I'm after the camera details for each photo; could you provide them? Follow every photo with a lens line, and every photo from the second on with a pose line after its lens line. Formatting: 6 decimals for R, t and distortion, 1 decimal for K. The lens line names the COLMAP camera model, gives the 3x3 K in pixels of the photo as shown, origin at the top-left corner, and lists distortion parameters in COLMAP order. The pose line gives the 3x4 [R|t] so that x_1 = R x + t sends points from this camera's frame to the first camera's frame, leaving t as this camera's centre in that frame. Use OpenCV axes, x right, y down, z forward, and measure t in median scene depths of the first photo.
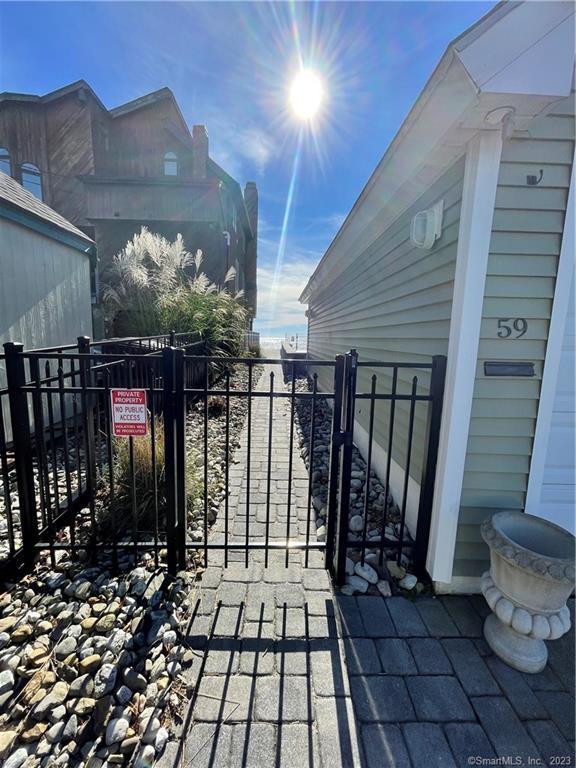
lens RADIAL K [[307.7, 0, 285.7], [0, 307.7, 382.4], [0, 0, 1]] dist [-0.001588, -0.000228]
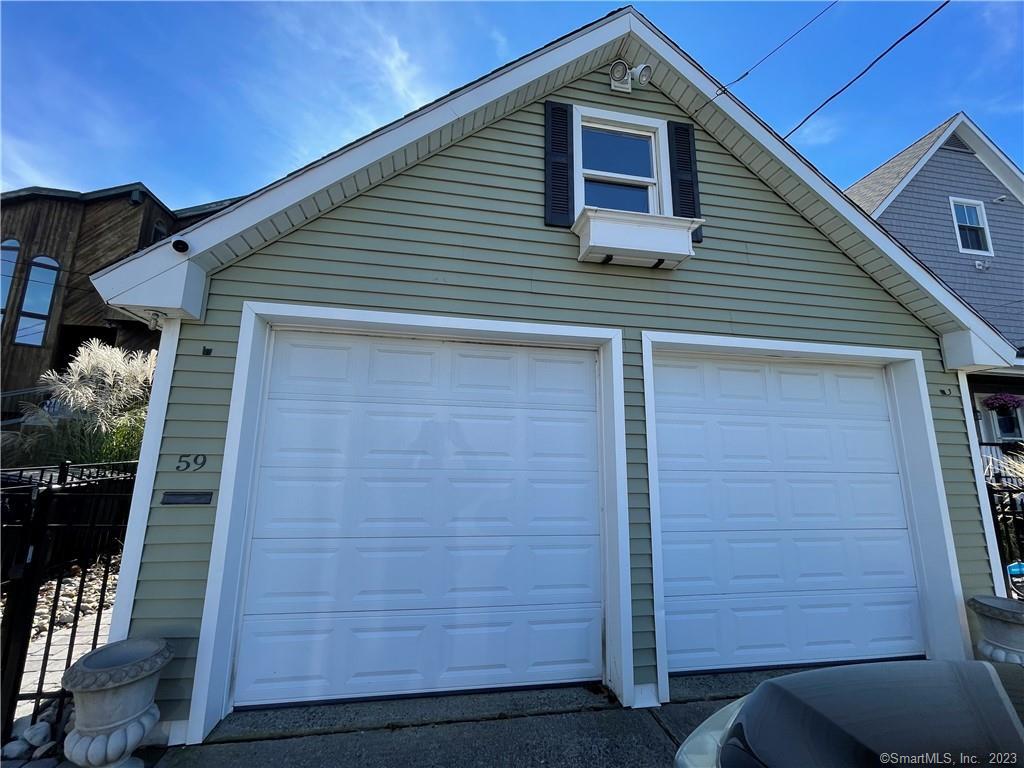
lens RADIAL K [[410.2, 0, 513.7], [0, 410.2, 387.1], [0, 0, 1]] dist [-0.001588, -0.000228]
pose [[0.988278, 0.008875, 0.152404, 1.709116], [0.039494, 0.949460, -0.311393, 0.089886], [-0.147465, 0.313762, 0.937981, -0.766115]]
